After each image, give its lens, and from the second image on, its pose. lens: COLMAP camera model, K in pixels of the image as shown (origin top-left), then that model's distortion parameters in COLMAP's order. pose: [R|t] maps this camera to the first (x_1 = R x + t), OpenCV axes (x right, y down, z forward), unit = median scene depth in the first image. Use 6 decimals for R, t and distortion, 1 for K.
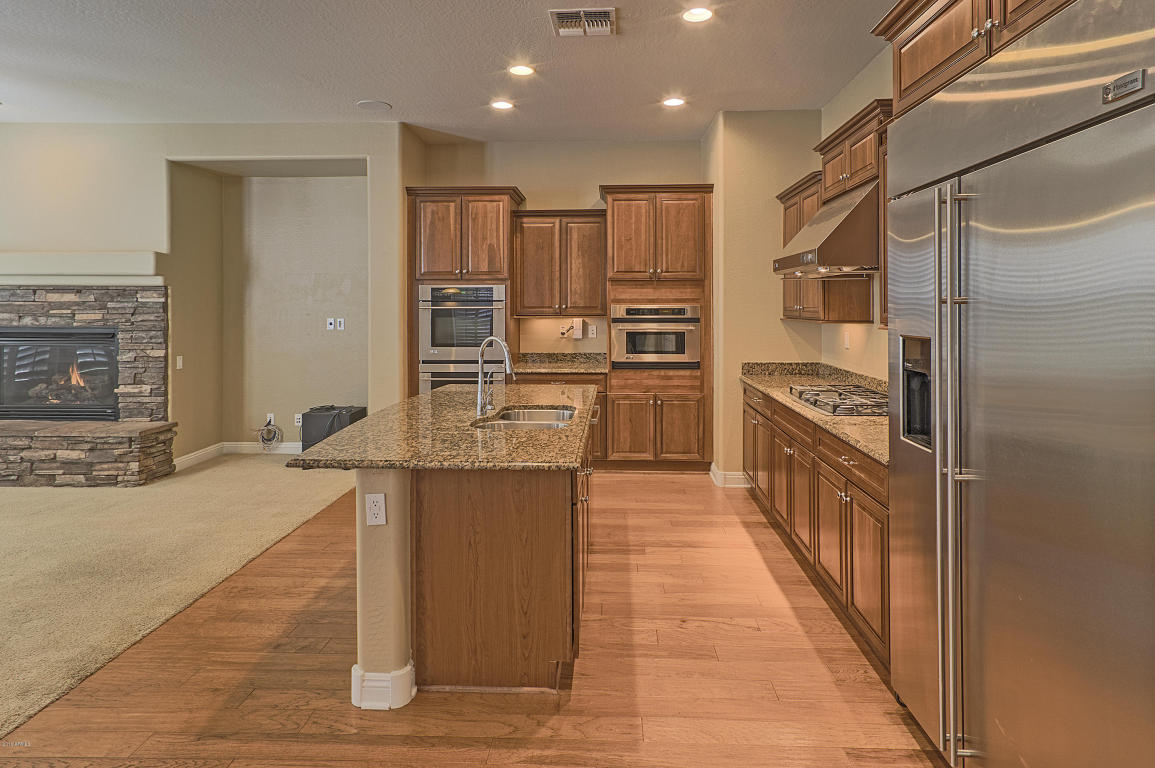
lens RADIAL K [[683.9, 0, 576.0], [0, 683.9, 301.8], [0, 0, 1]] dist [0.014821, 0.000865]
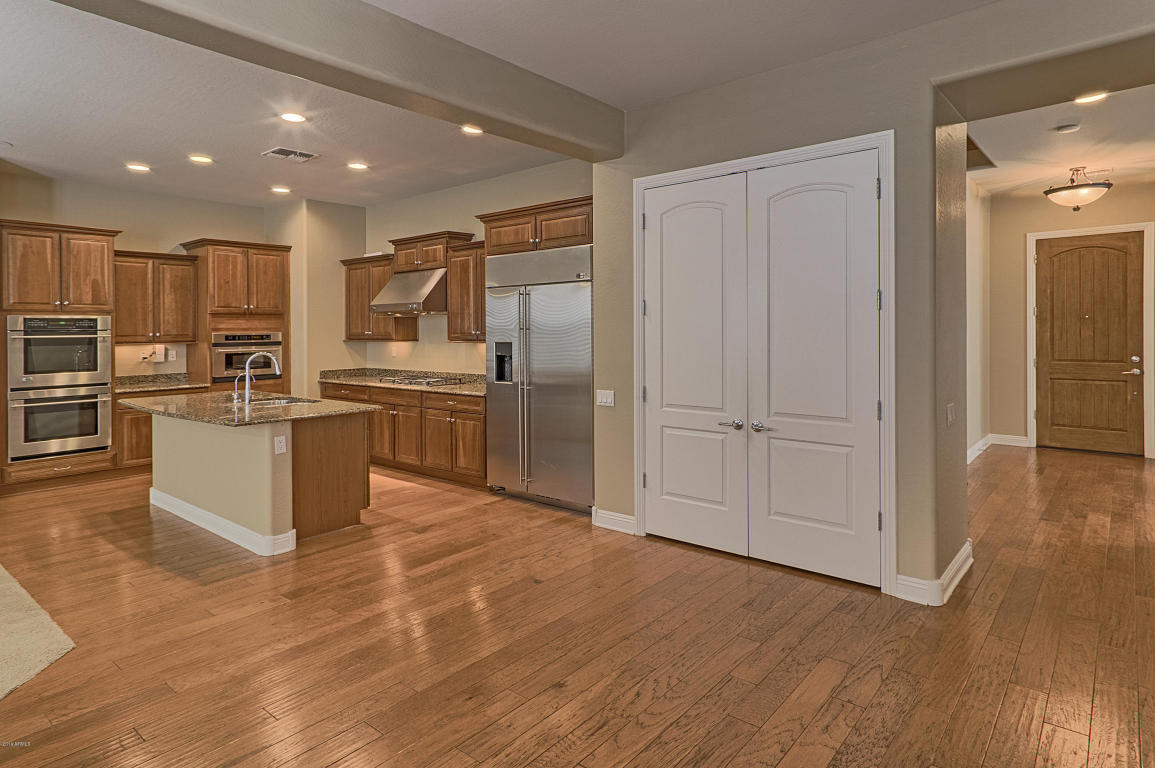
lens RADIAL K [[646.1, 0, 581.4], [0, 646.1, 327.5], [0, 0, 1]] dist [0.010826, 0.001610]
pose [[0.606880, -0.002537, 0.794789, -0.487072], [0.006298, 0.999979, -0.001617, 0.001093], [-0.794768, 0.005987, 0.606883, -0.278215]]
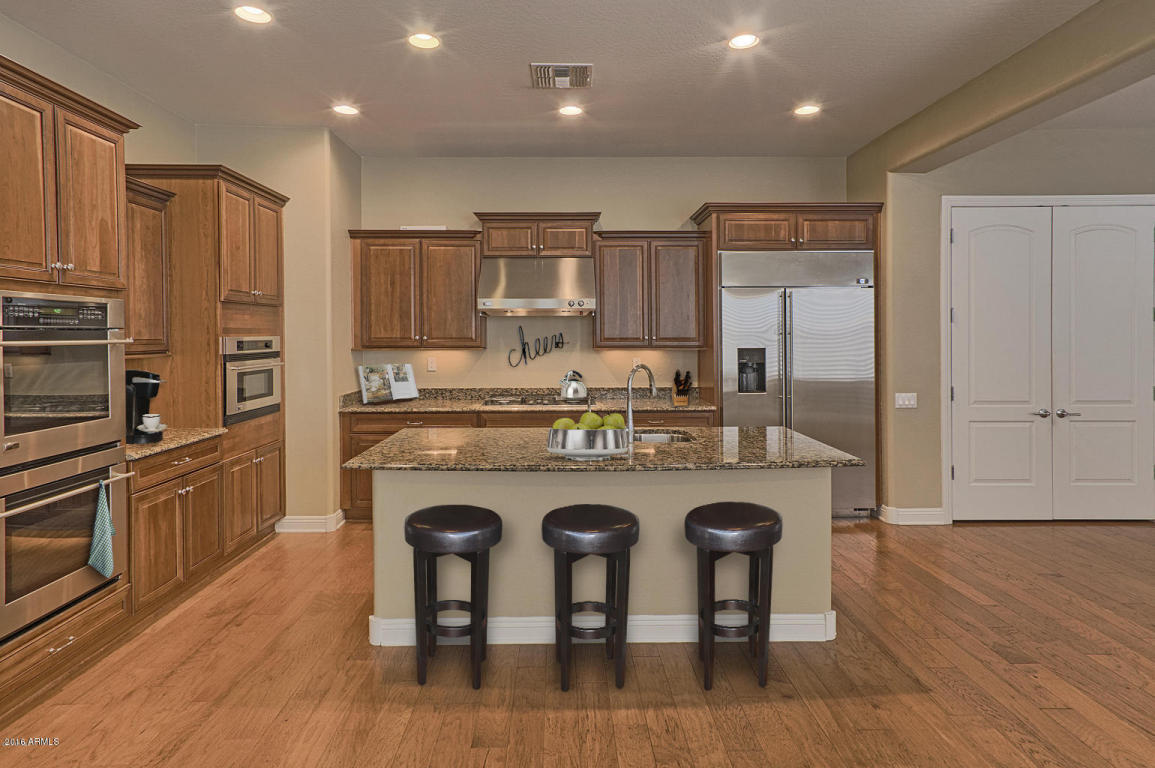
lens RADIAL K [[645.2, 0, 574.5], [0, 645.2, 335.2], [0, 0, 1]] dist [0.020731, 0.000347]
pose [[-0.068309, 0.000449, 0.997664, -0.641972], [-0.000012, 1.000000, -0.000451, 0.003520], [-0.997664, -0.000043, -0.068309, 0.677095]]
